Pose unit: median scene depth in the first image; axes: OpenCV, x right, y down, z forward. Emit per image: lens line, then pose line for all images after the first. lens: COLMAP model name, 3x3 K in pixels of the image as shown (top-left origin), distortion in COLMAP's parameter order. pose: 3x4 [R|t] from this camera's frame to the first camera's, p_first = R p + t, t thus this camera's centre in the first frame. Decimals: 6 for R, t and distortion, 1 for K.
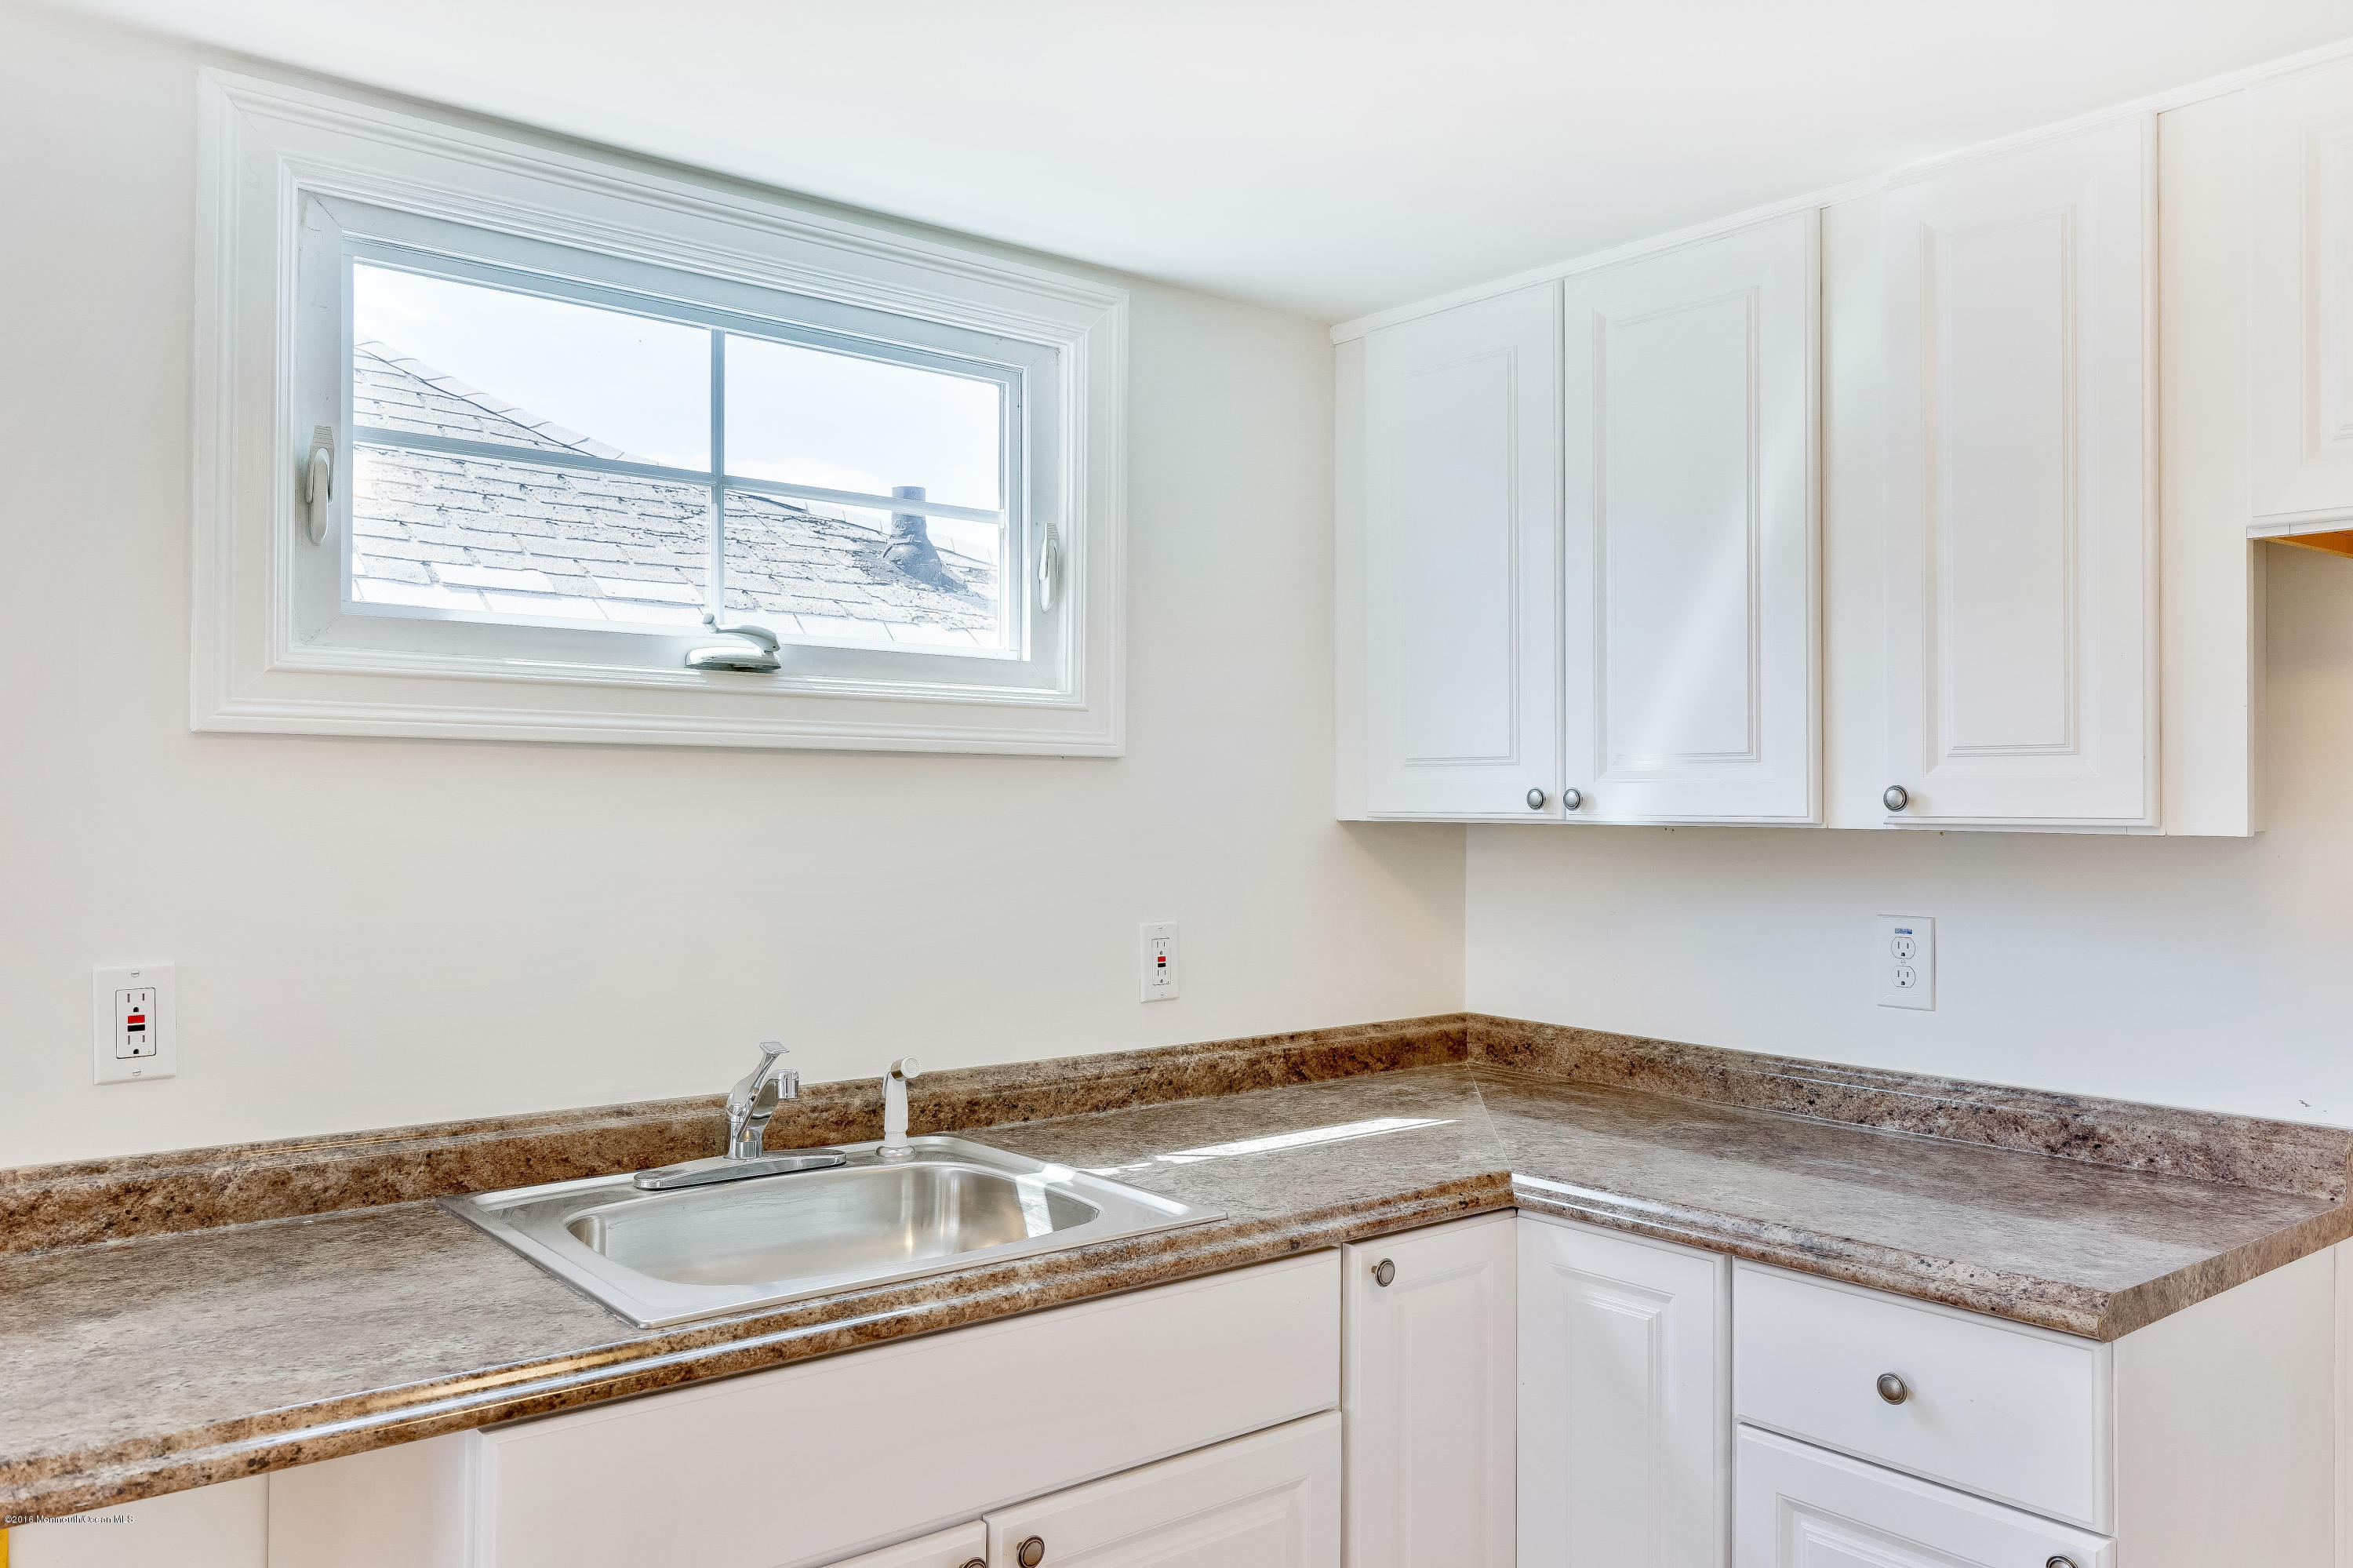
lens RADIAL K [[1741.7, 0, 1176.5], [0, 1741.7, 784.0], [0, 0, 1]] dist [0.000058, 0.000731]
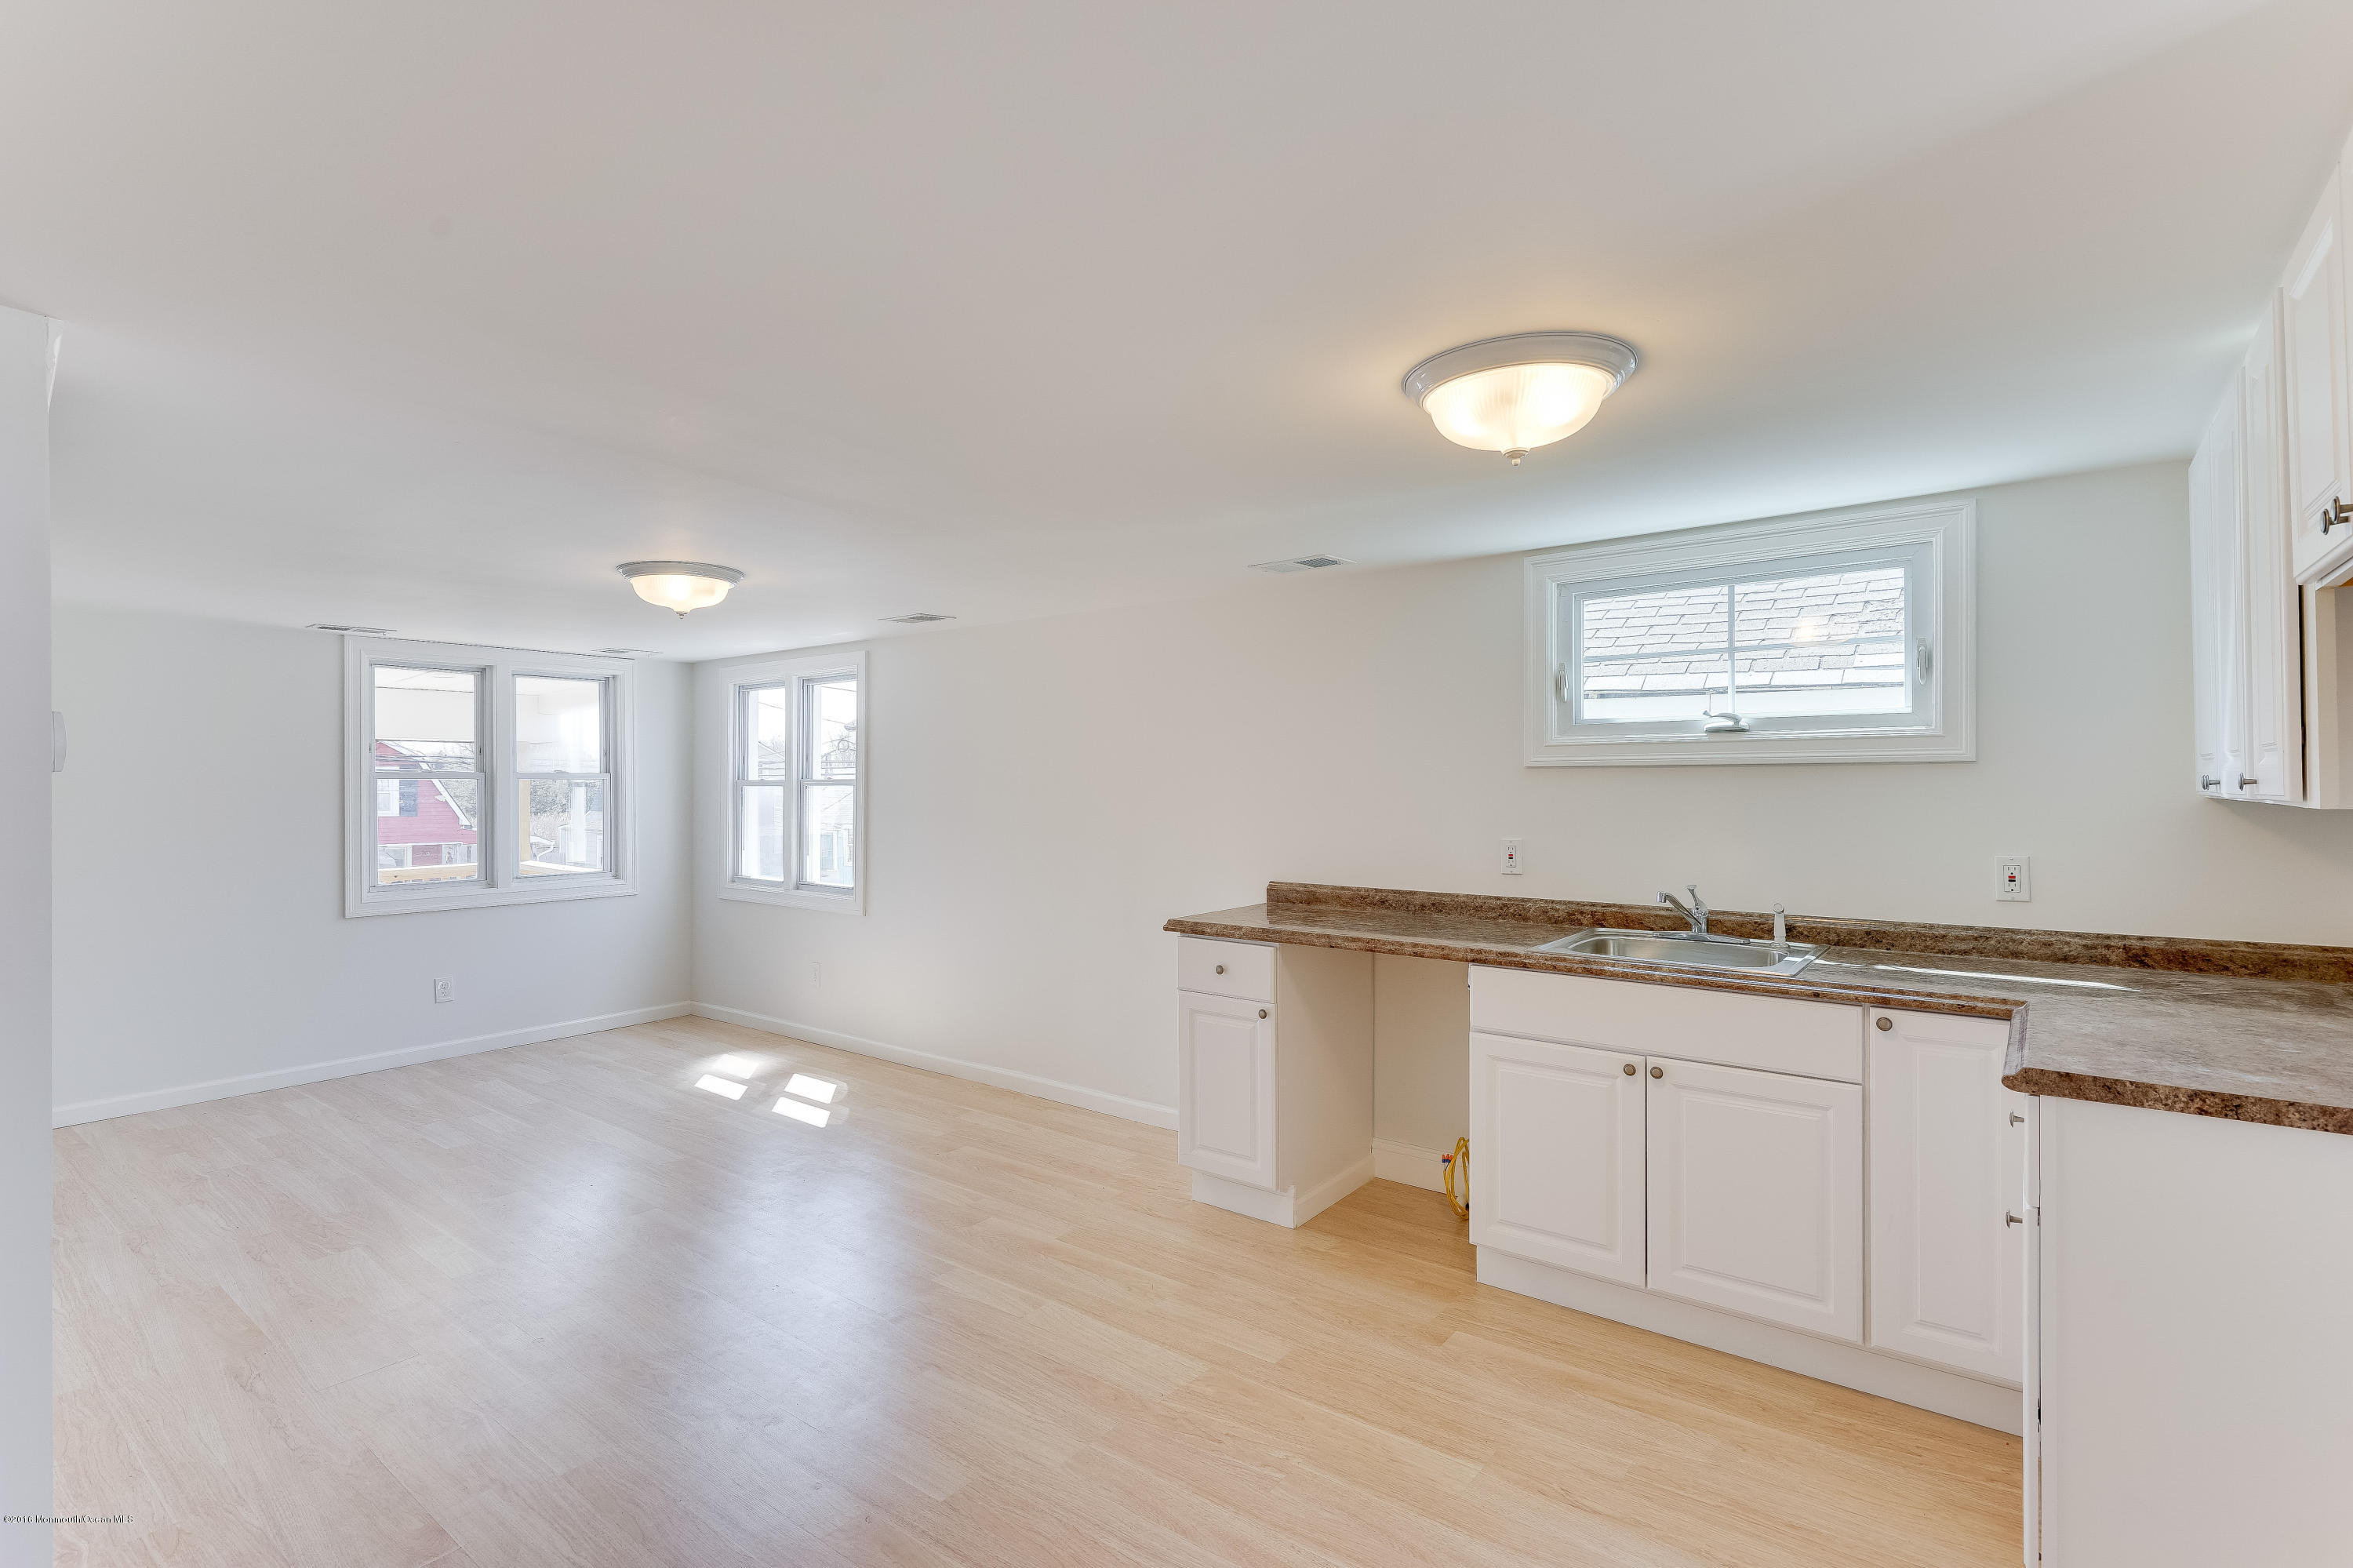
lens RADIAL K [[1106.6, 0, 1176.5], [0, 1106.6, 784.0], [0, 0, 1]] dist [0.000154, 0.000794]
pose [[0.221173, -0.007118, -0.975209, 1.032198], [0.015934, 0.999866, -0.003684, -0.000855], [0.975104, -0.014724, 0.221257, -0.054262]]
